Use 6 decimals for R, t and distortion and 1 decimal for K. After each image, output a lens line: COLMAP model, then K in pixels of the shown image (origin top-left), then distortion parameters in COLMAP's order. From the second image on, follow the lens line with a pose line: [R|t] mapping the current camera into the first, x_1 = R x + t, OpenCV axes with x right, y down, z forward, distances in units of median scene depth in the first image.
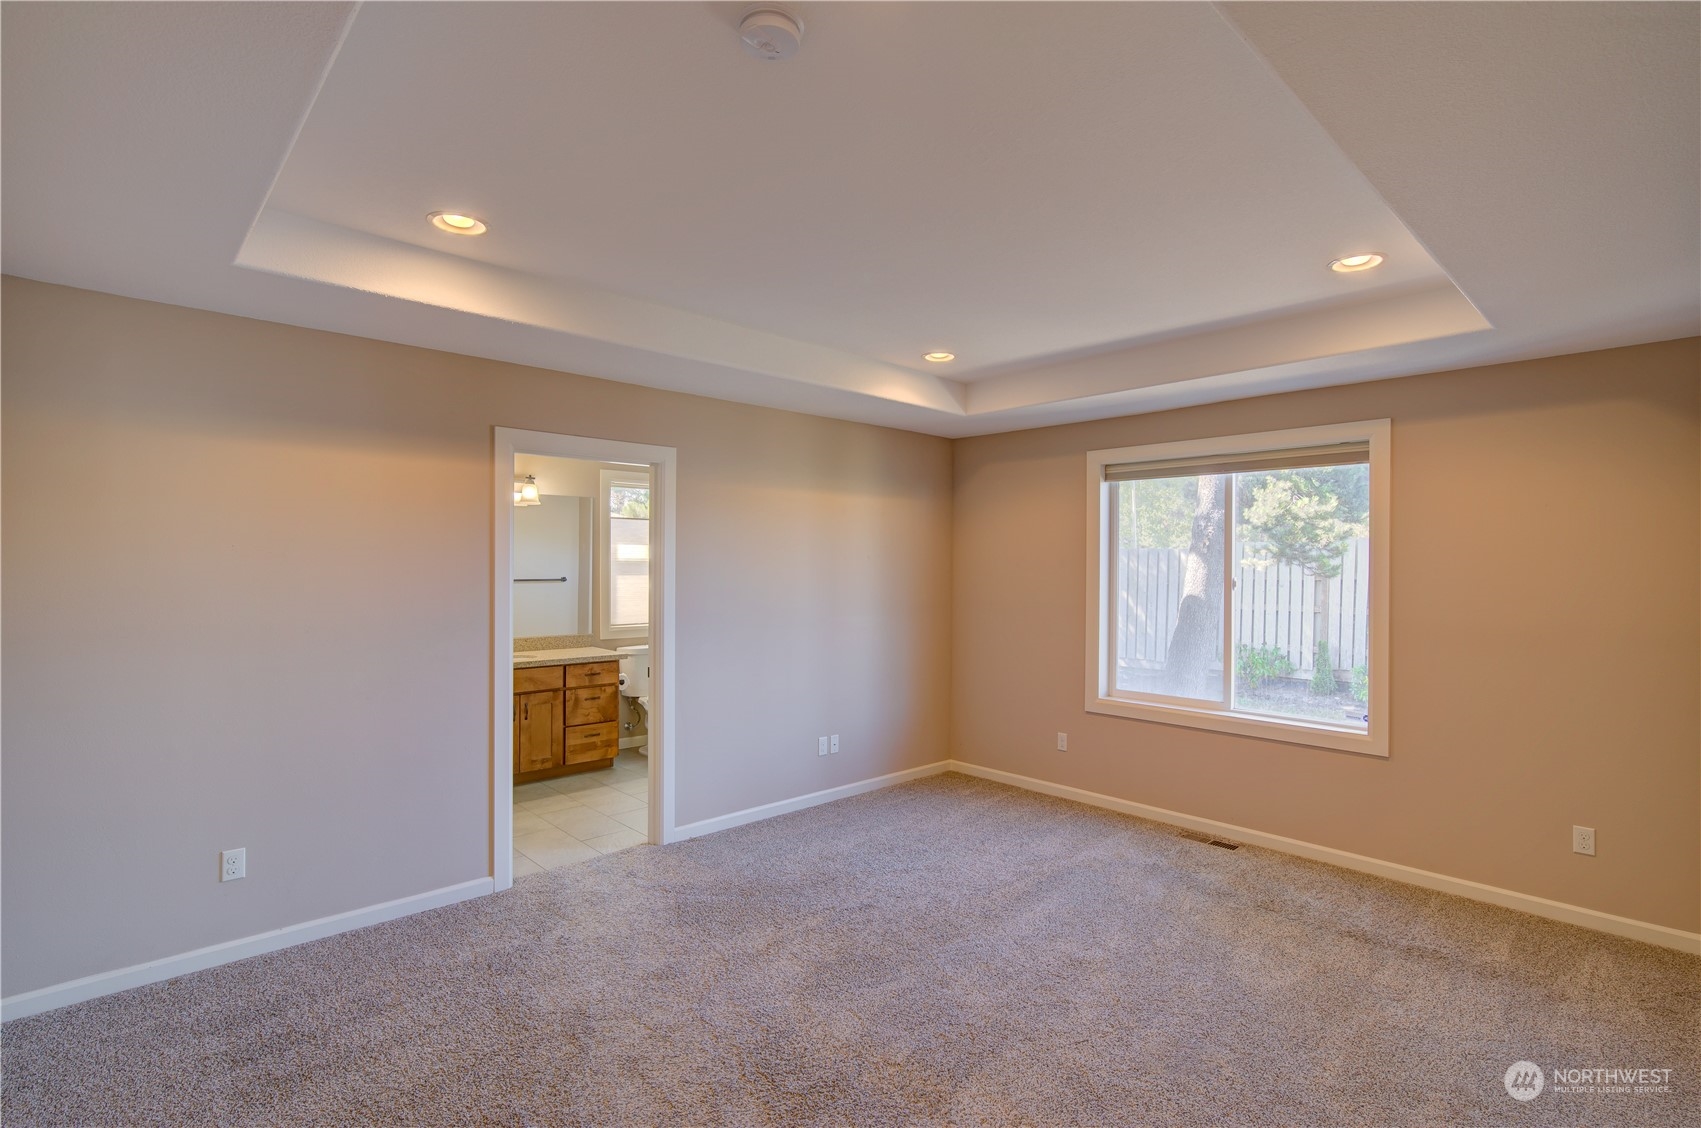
lens RADIAL K [[796.1, 0, 850.5], [0, 796.1, 564.0], [0, 0, 1]] dist [0.000678, 0.000308]
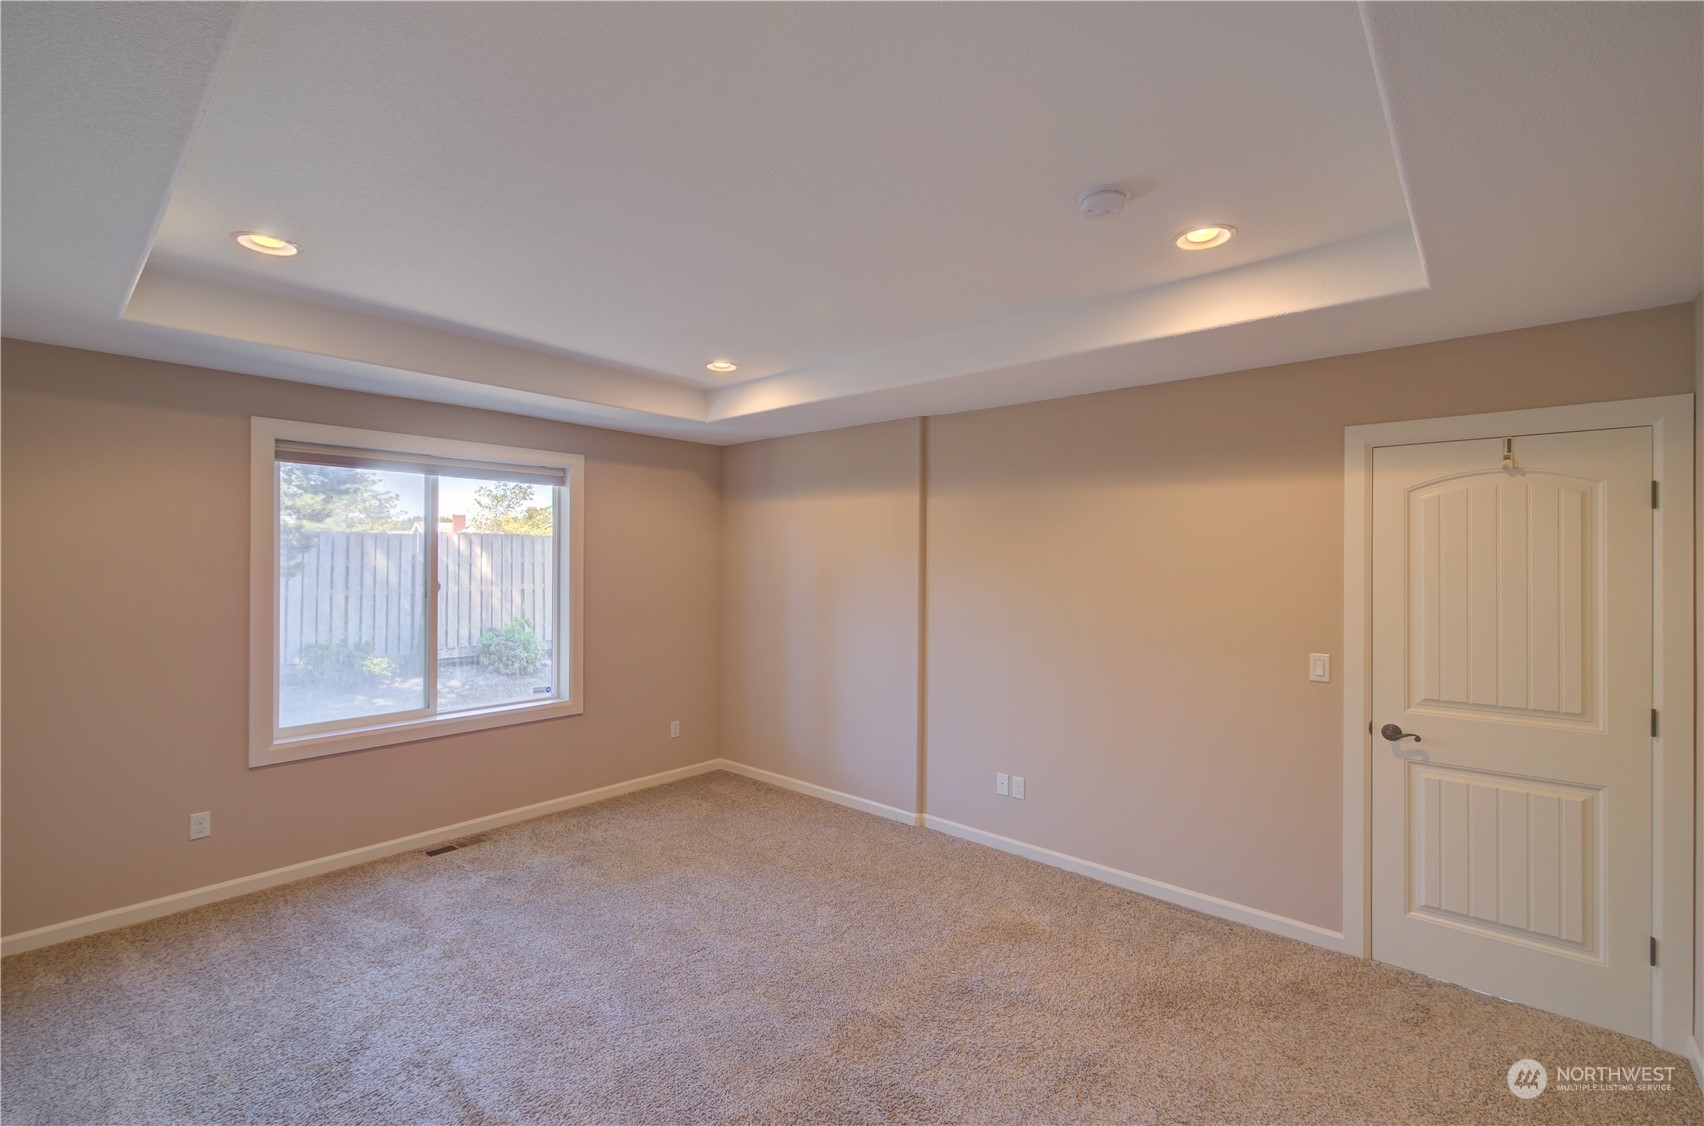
lens RADIAL K [[732.9, 0, 852.0], [0, 732.9, 563.0], [0, 0, 1]] dist [-0.001311, -0.000479]
pose [[-0.095568, -0.010042, 0.995372, -0.539490], [-0.004353, 0.999944, 0.009670, -0.018259], [-0.995413, -0.003409, -0.095607, 0.637645]]
